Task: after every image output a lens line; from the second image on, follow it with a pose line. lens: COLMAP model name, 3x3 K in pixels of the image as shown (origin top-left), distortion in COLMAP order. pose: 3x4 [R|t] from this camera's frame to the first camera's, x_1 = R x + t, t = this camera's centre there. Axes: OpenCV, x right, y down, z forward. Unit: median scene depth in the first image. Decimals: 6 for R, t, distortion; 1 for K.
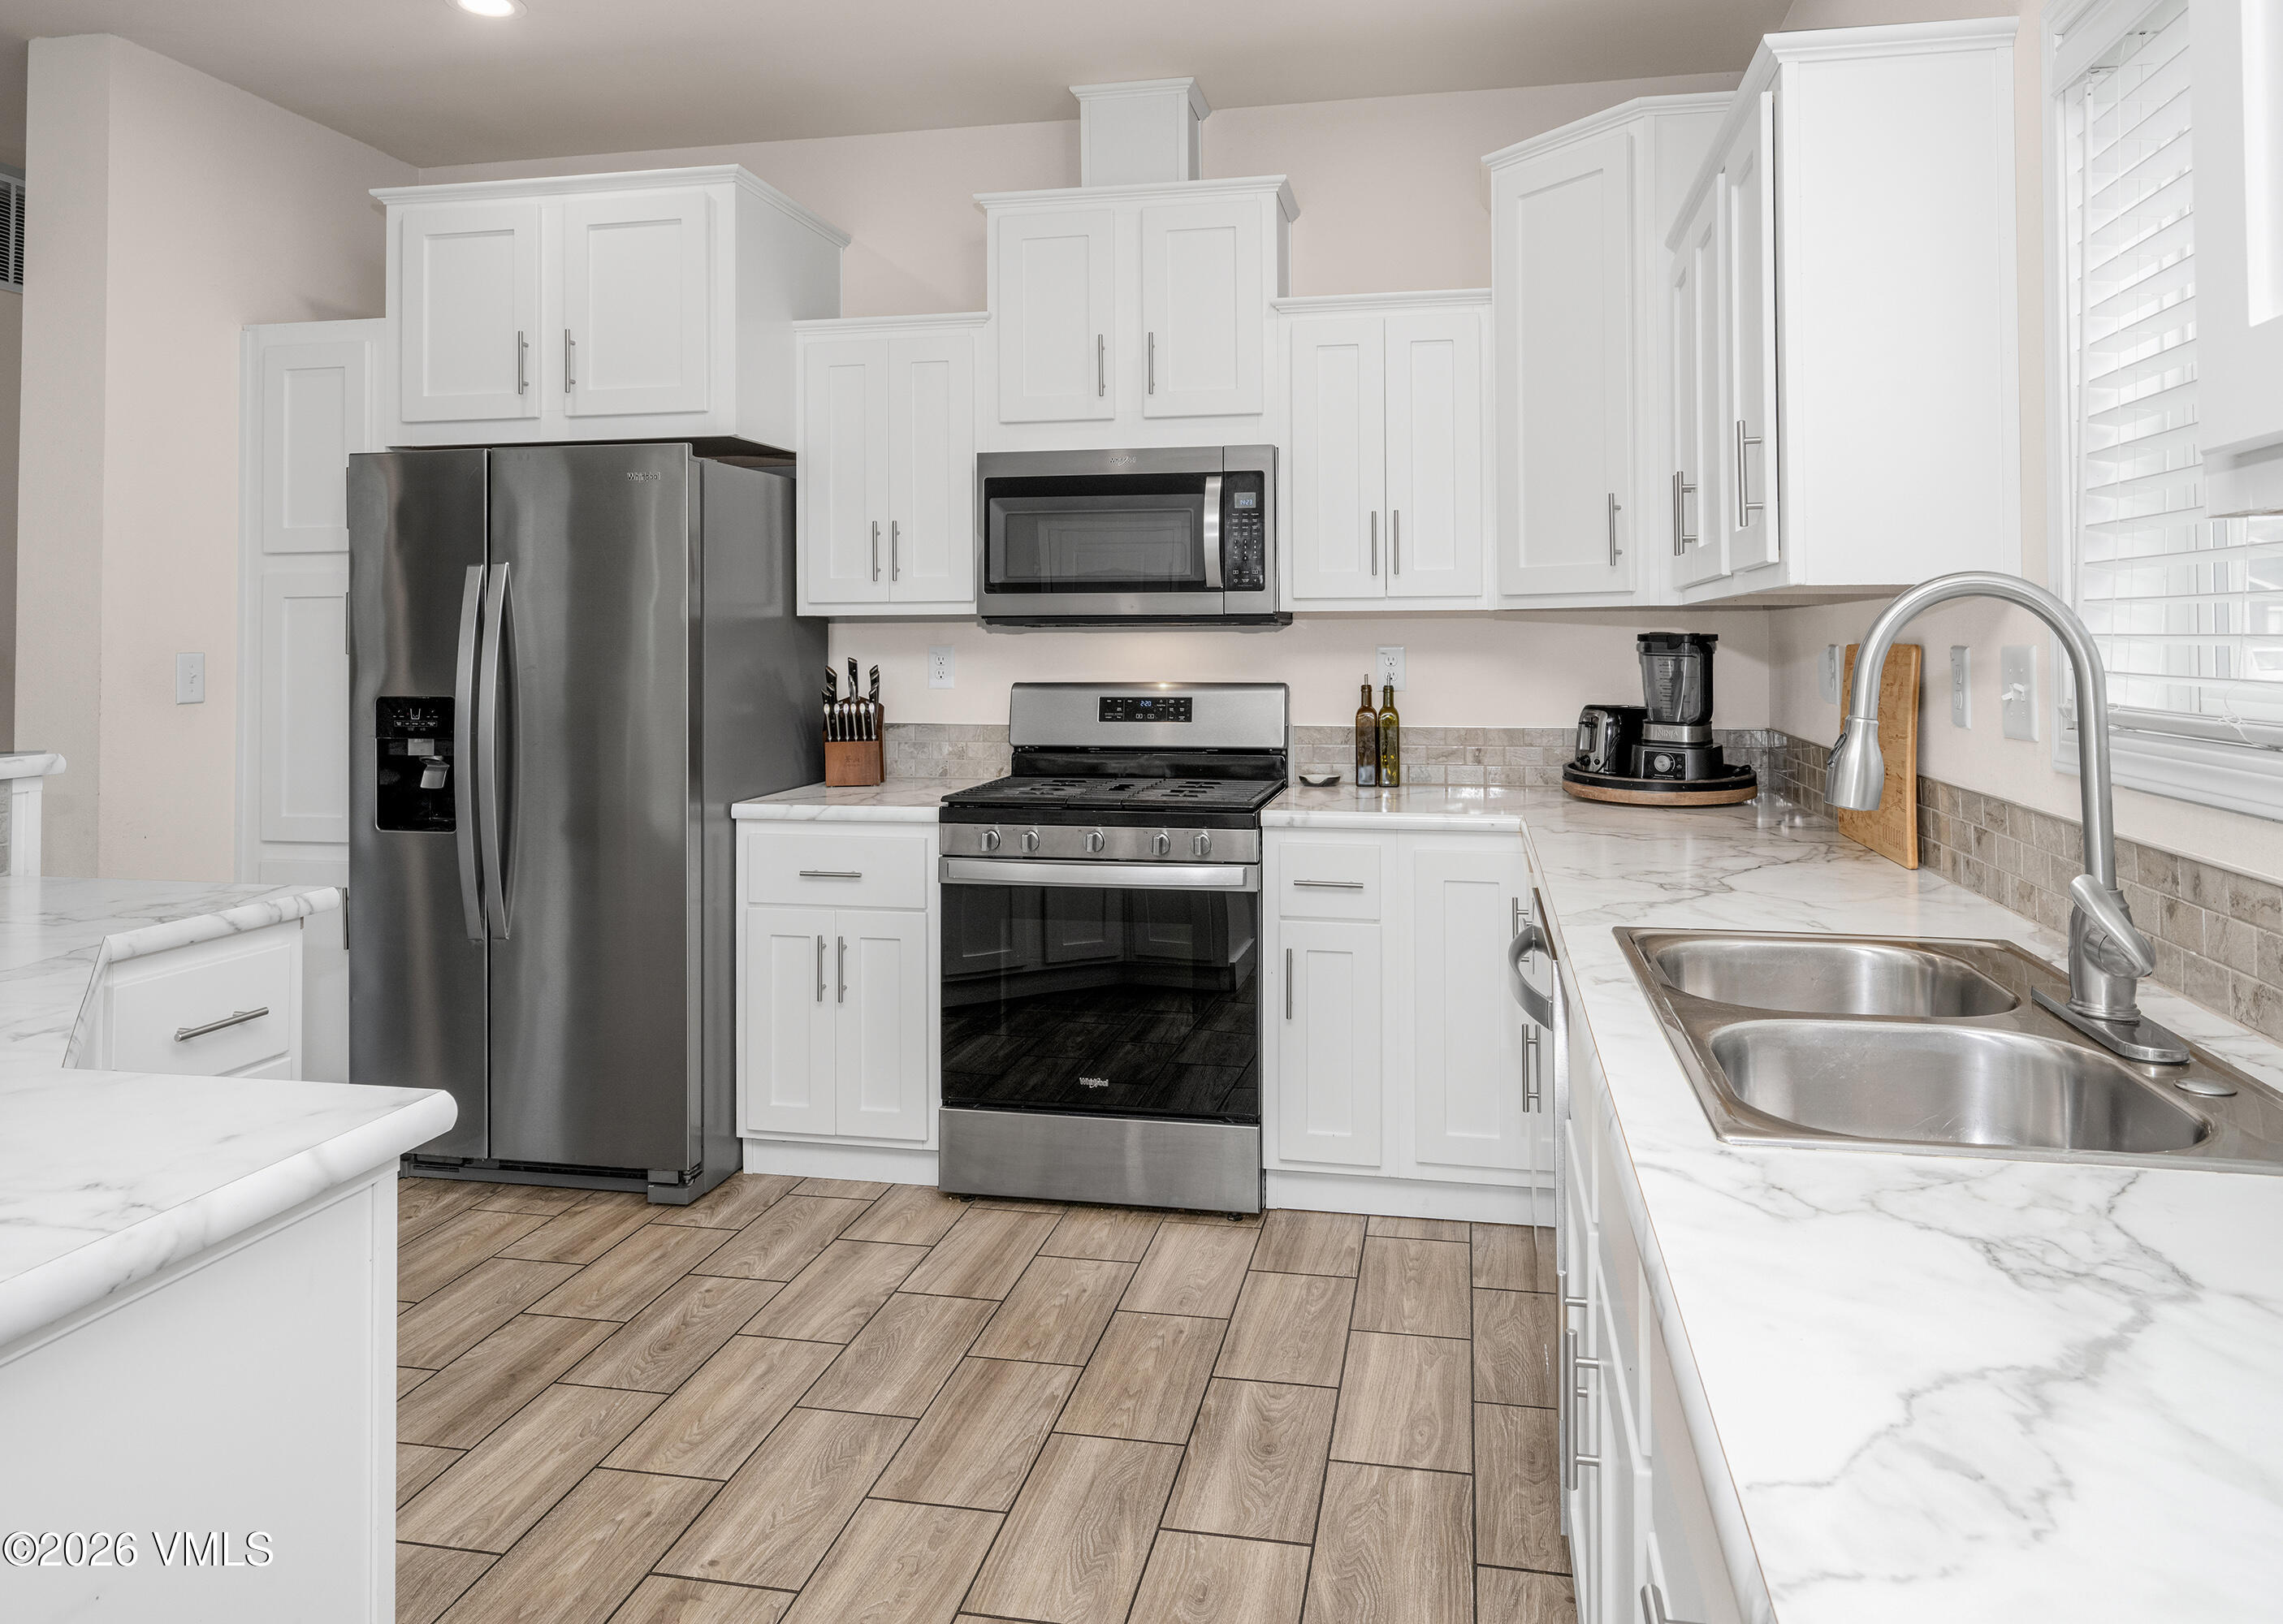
lens RADIAL K [[1439.6, 0, 1142.5], [0, 1439.6, 623.6], [0, 0, 1]] dist [-0.005023, -0.001615]
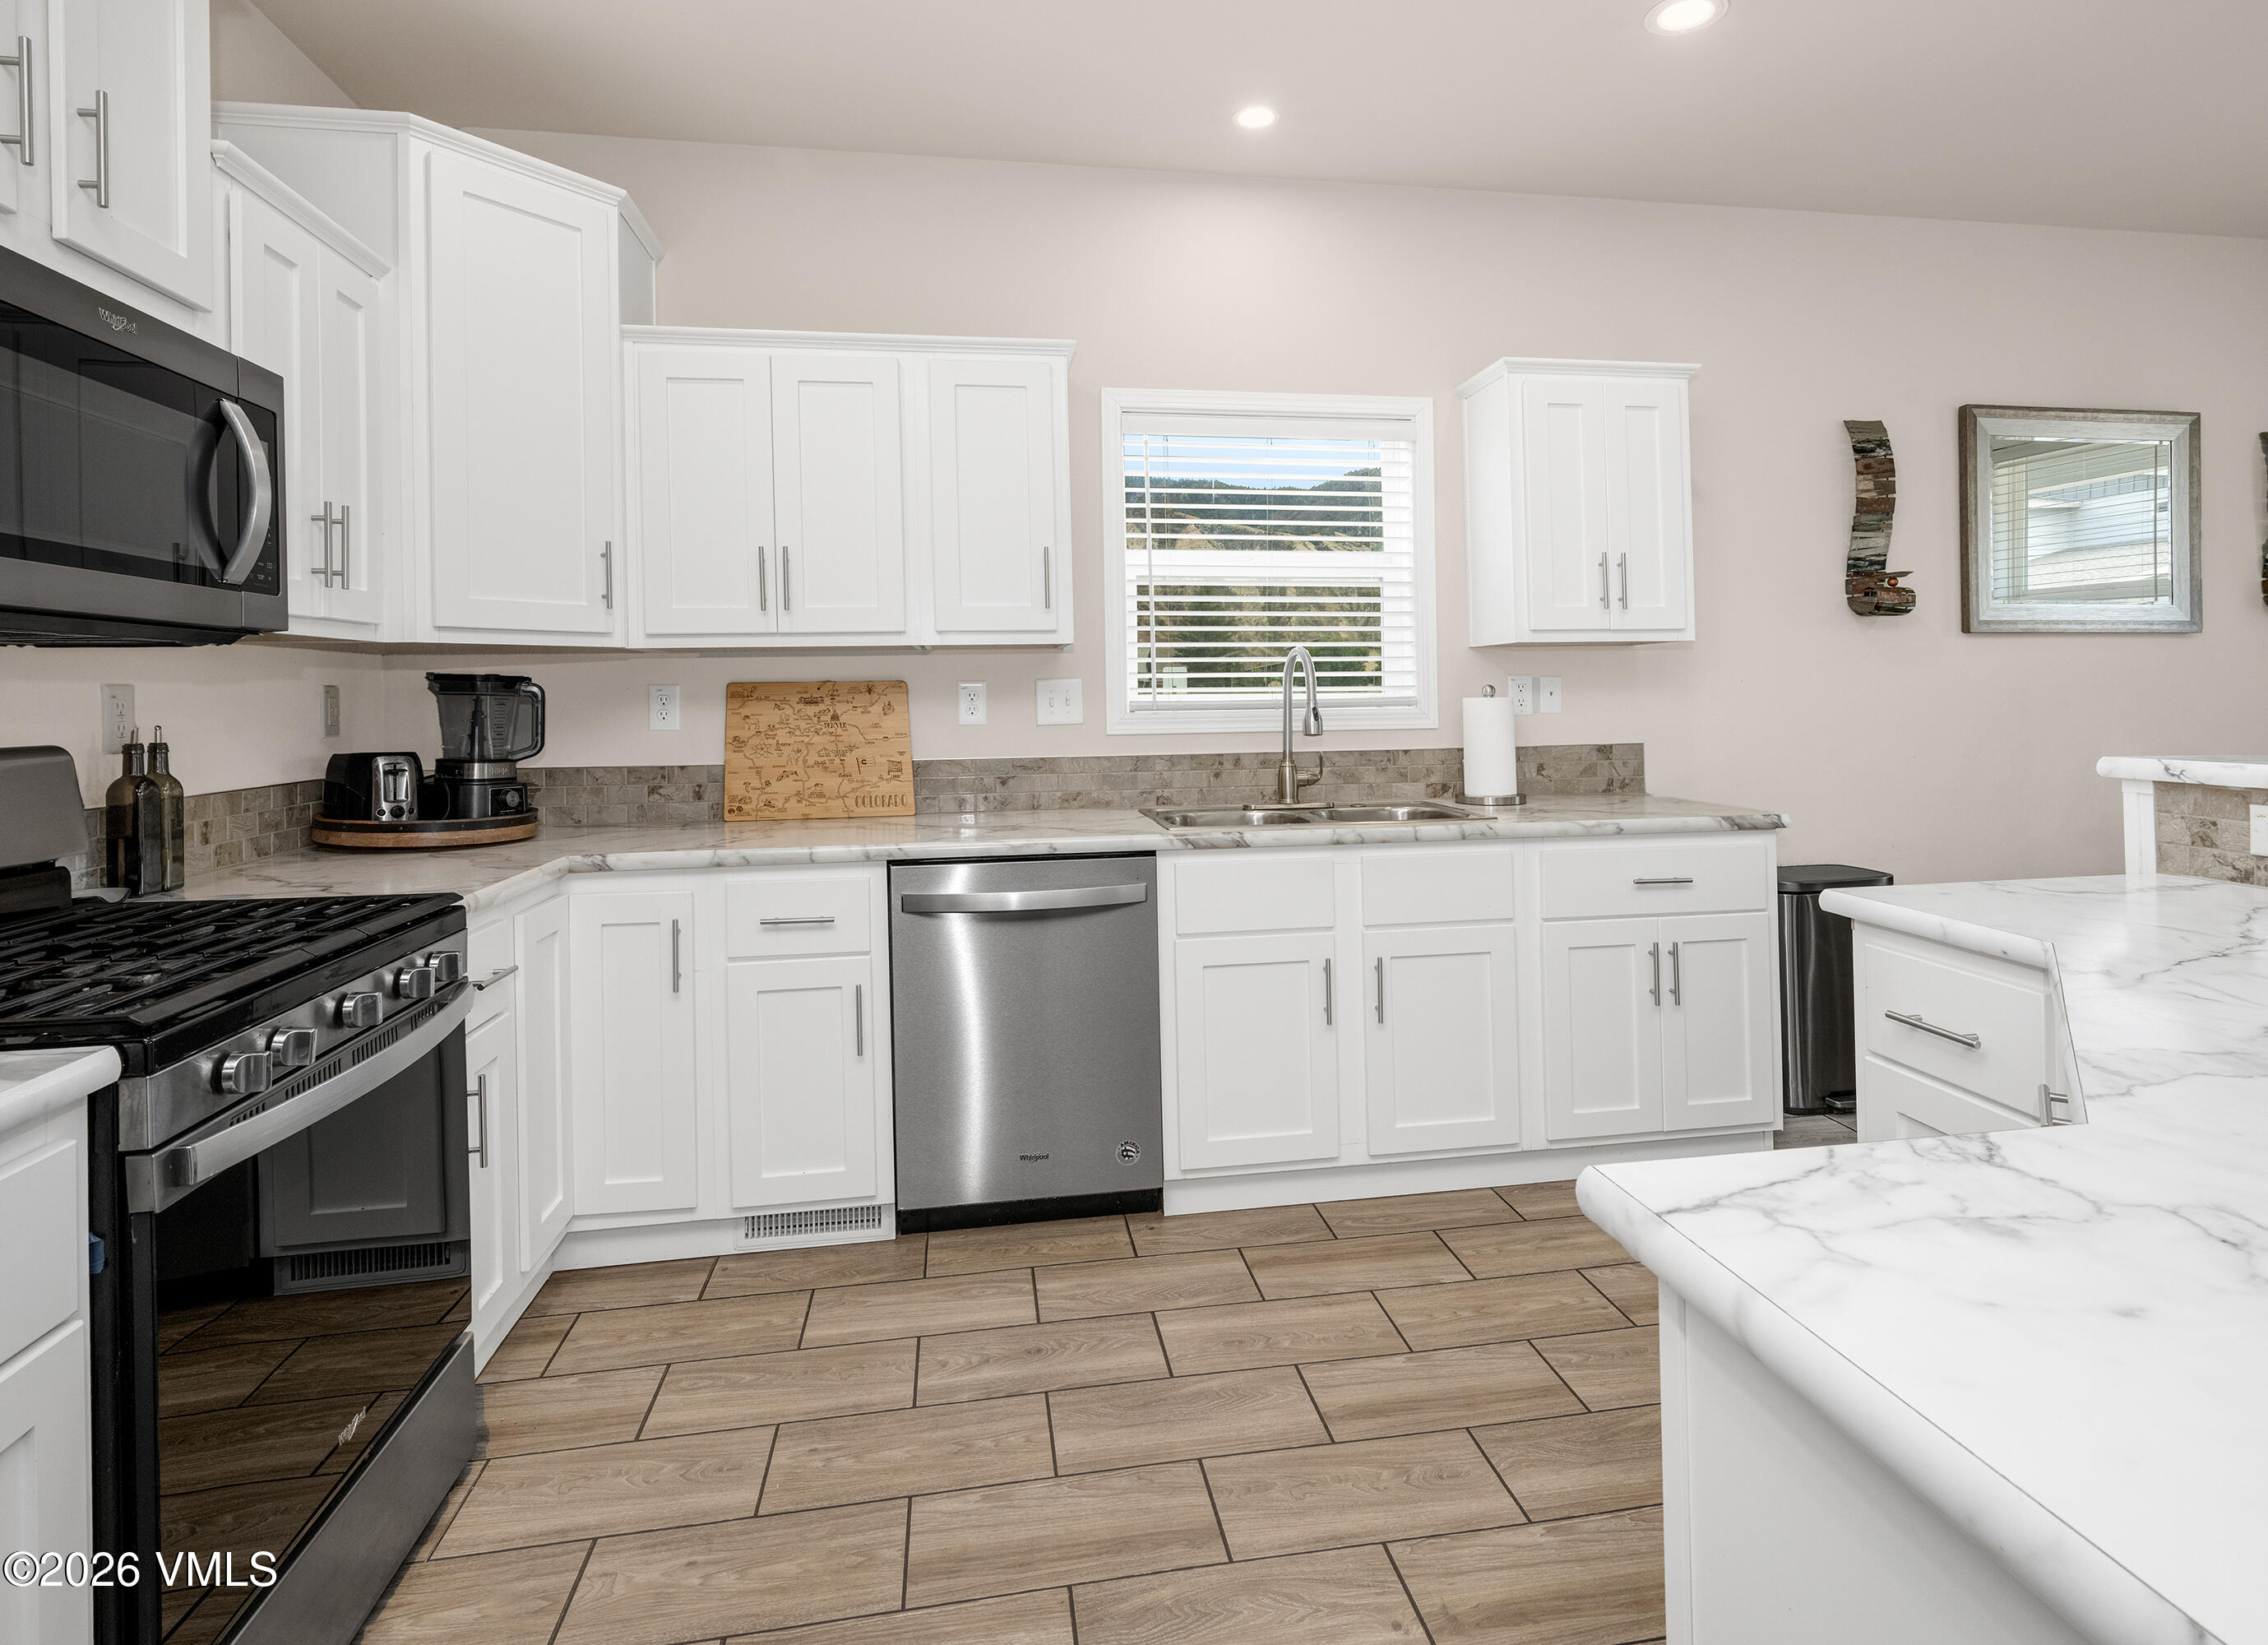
lens RADIAL K [[1109.7, 0, 1186.9], [0, 1109.7, 688.7], [0, 0, 1]] dist [0.000208, -0.006306]
pose [[-0.350865, 0.009538, 0.936378, -0.546651], [0.004359, 0.999954, -0.008553, 0.026384], [-0.936416, 0.001081, -0.350890, 0.807557]]
